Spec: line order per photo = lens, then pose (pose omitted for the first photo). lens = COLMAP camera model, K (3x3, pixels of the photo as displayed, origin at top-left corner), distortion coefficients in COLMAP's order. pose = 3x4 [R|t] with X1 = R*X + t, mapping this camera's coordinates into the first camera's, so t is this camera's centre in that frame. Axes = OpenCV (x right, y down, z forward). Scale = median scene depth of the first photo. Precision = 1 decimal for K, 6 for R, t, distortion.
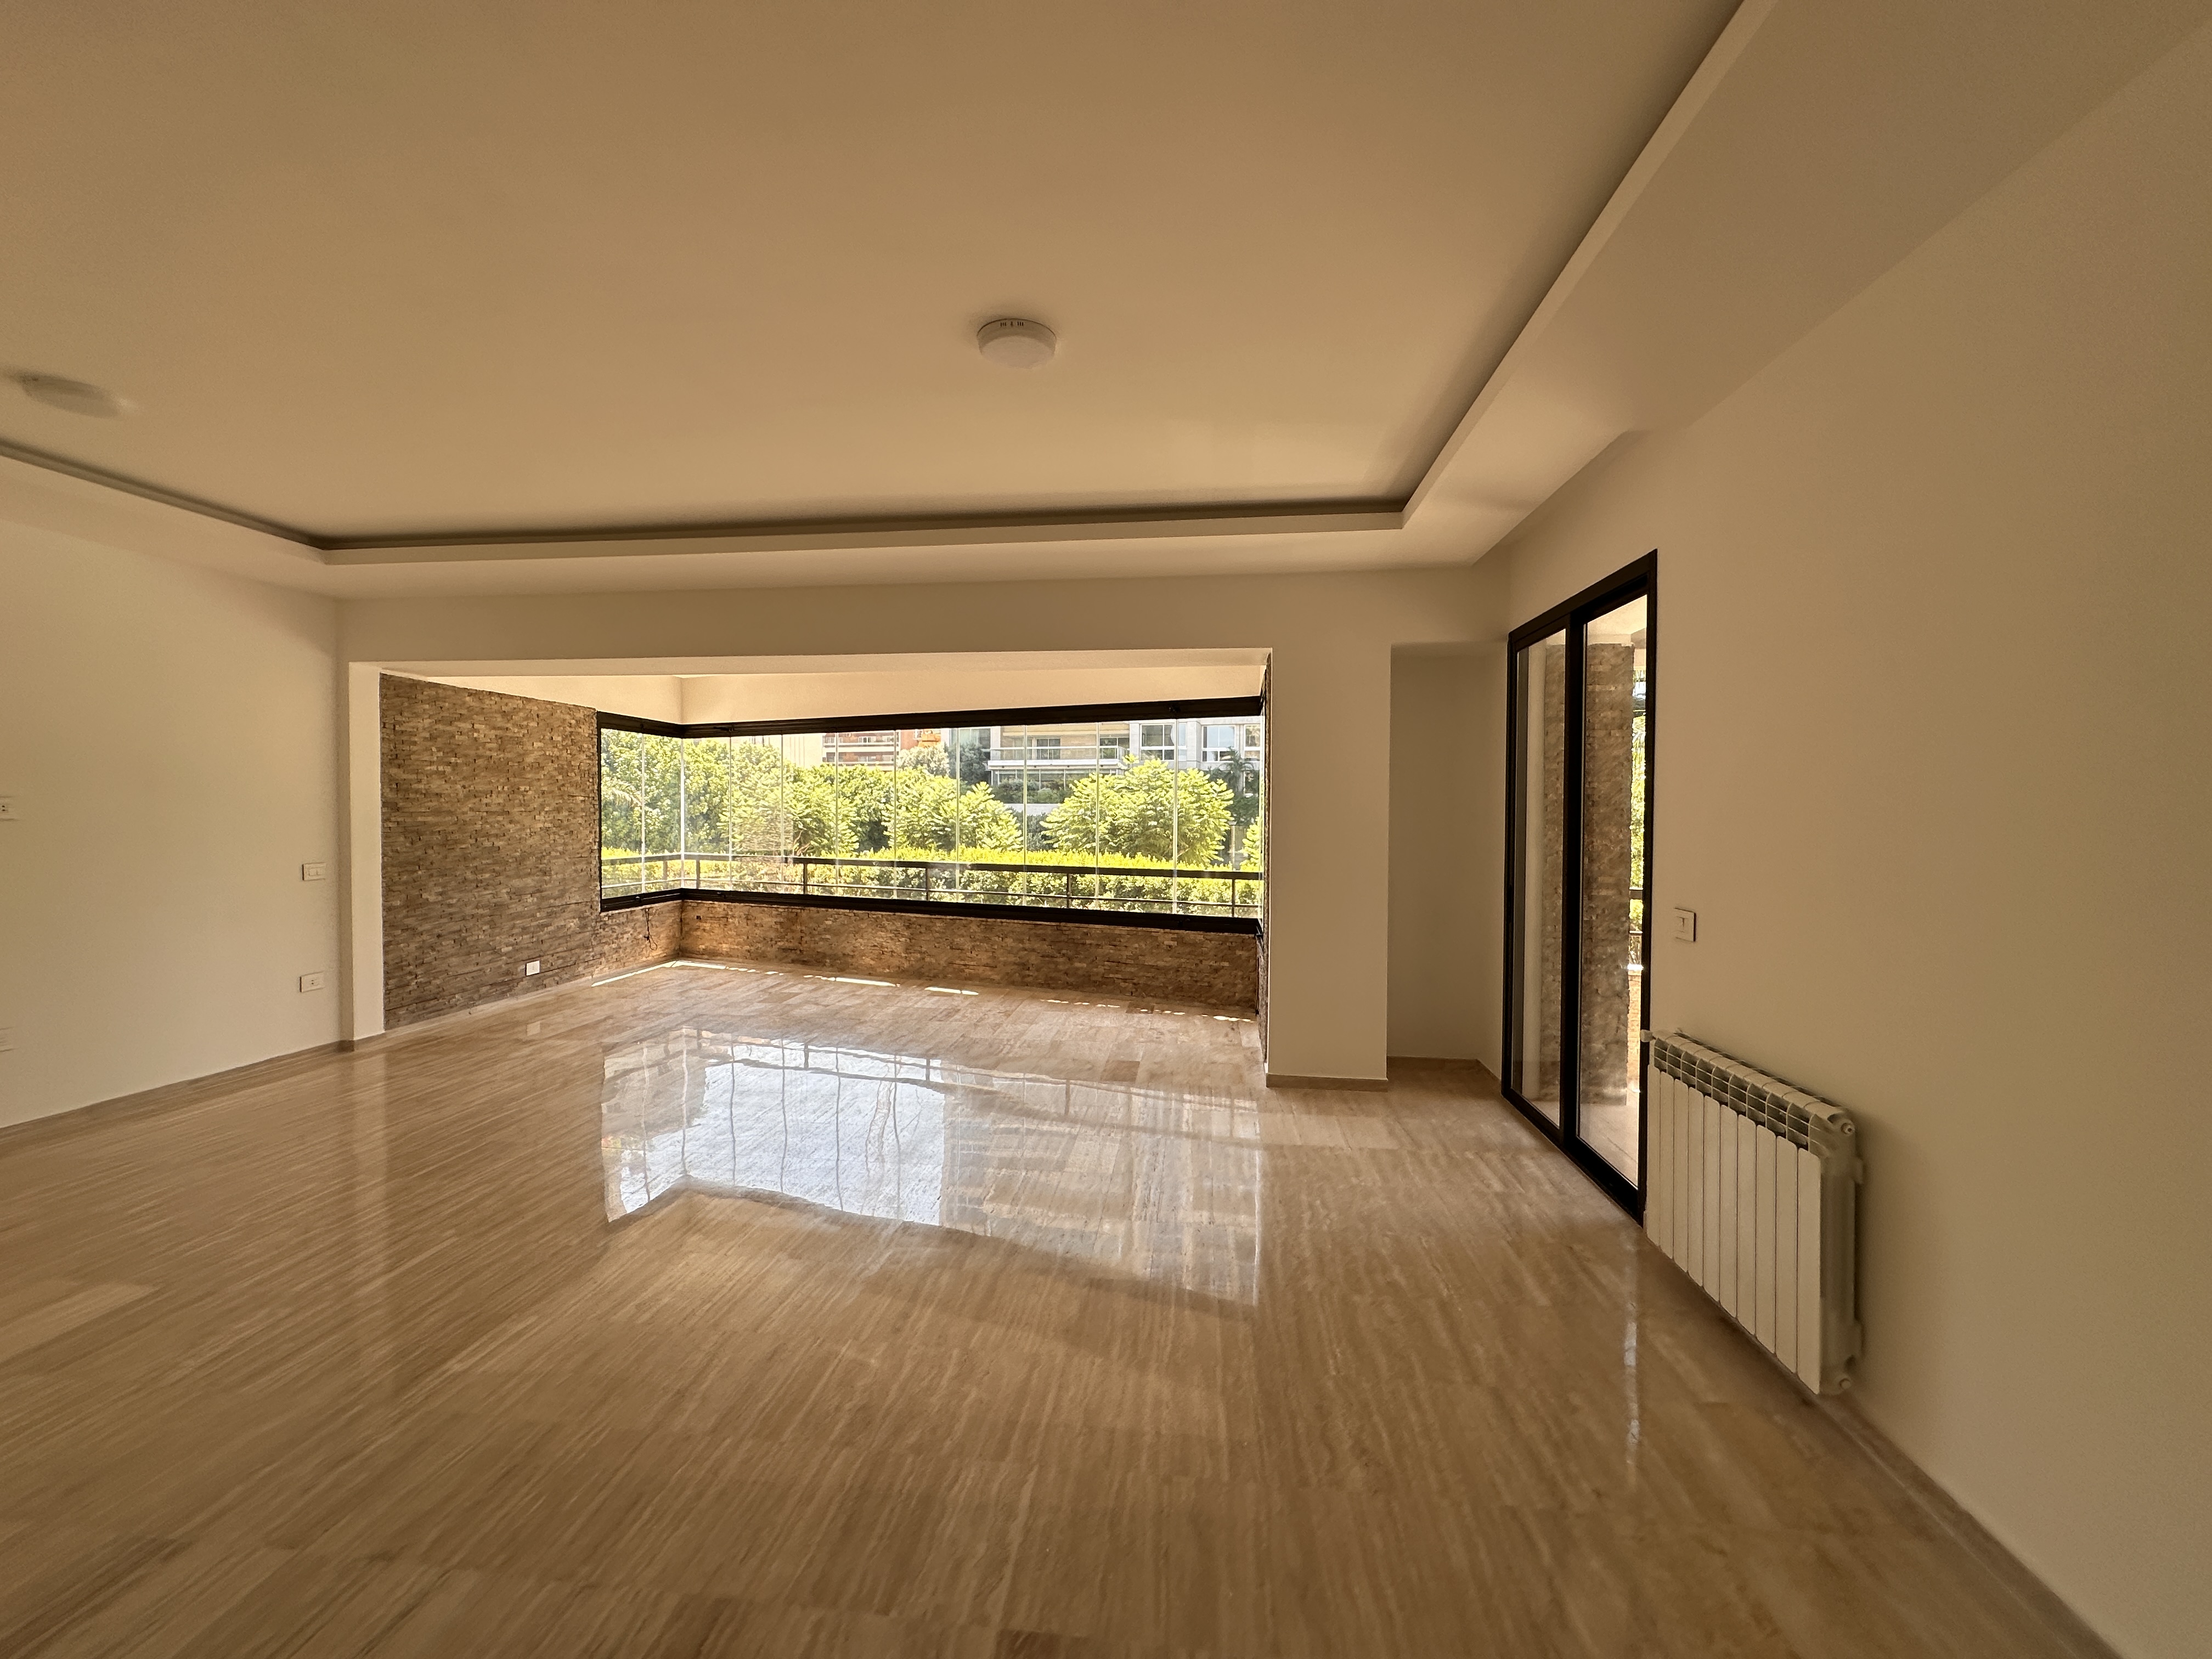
lens RADIAL K [[883.1, 0, 1105.8], [0, 883.1, 824.7], [0, 0, 1]] dist [-0.008216, 0.000381]
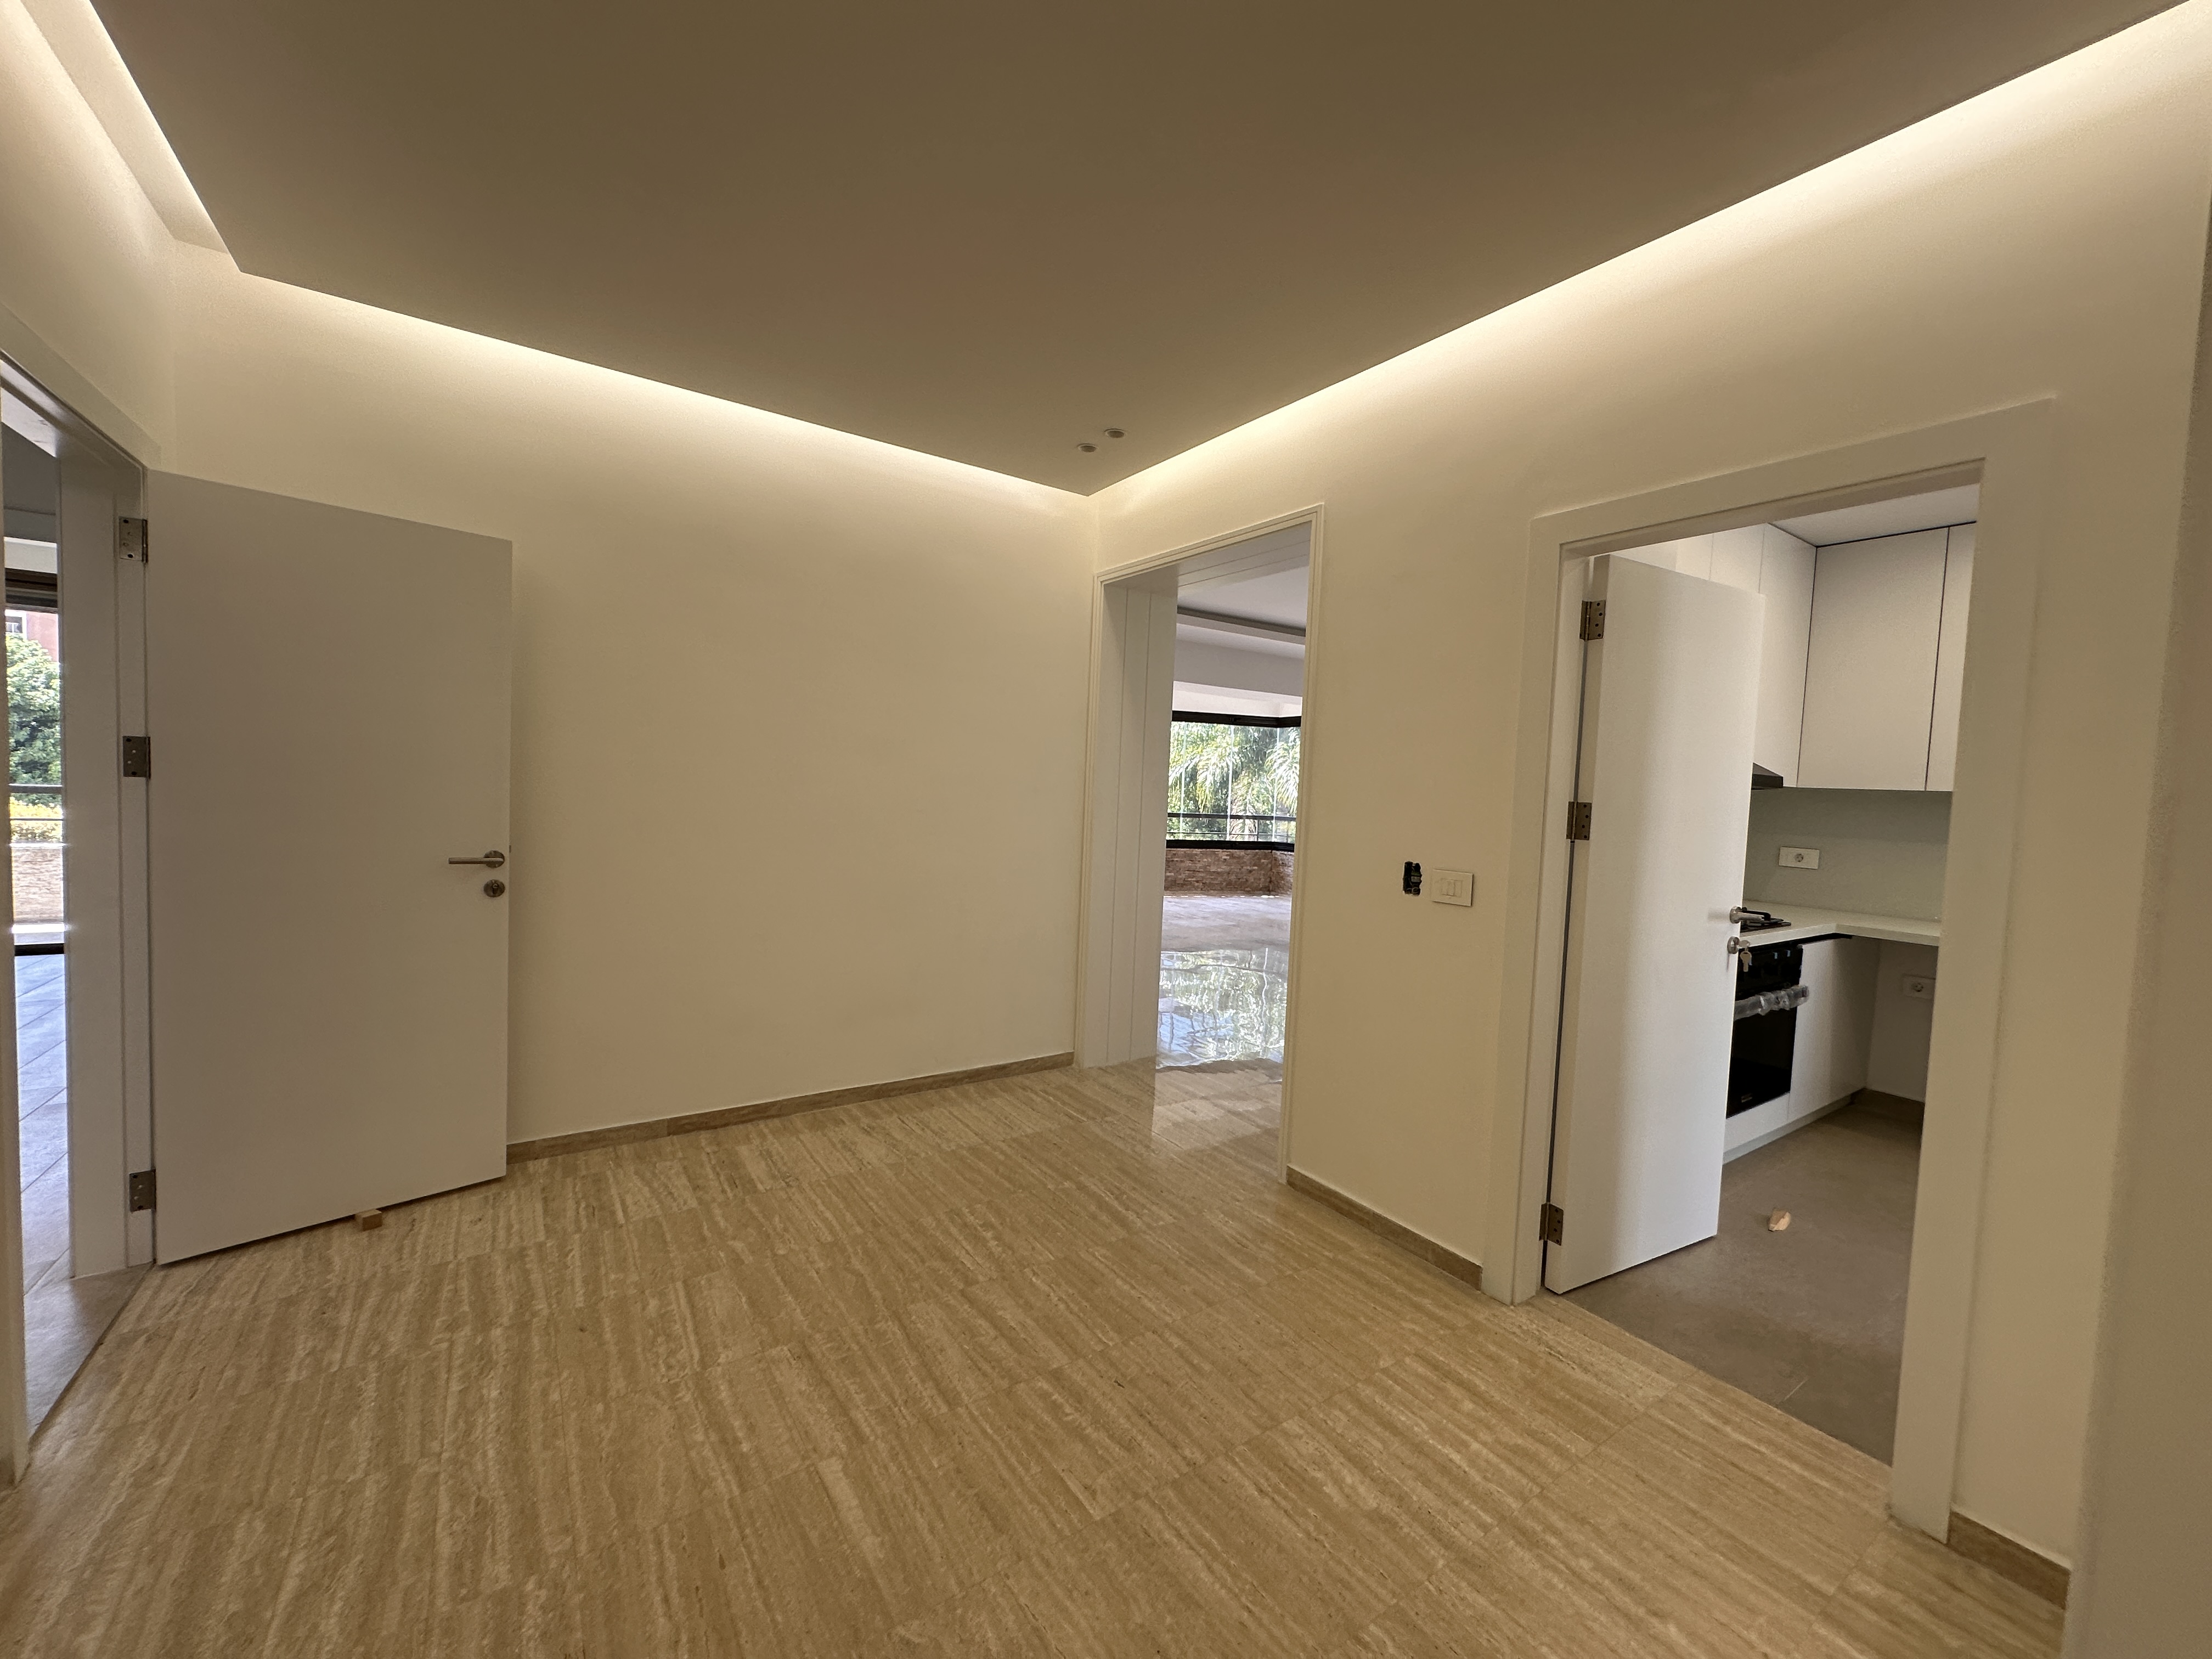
lens RADIAL K [[883.1, 0, 1100.7], [0, 883.1, 823.9], [0, 0, 1]] dist [-0.008216, 0.000381]
pose [[0.765079, -0.004829, 0.643919, -1.054993], [-0.027257, 0.998833, 0.039877, 0.006812], [-0.643360, -0.048060, 0.764054, -0.126249]]
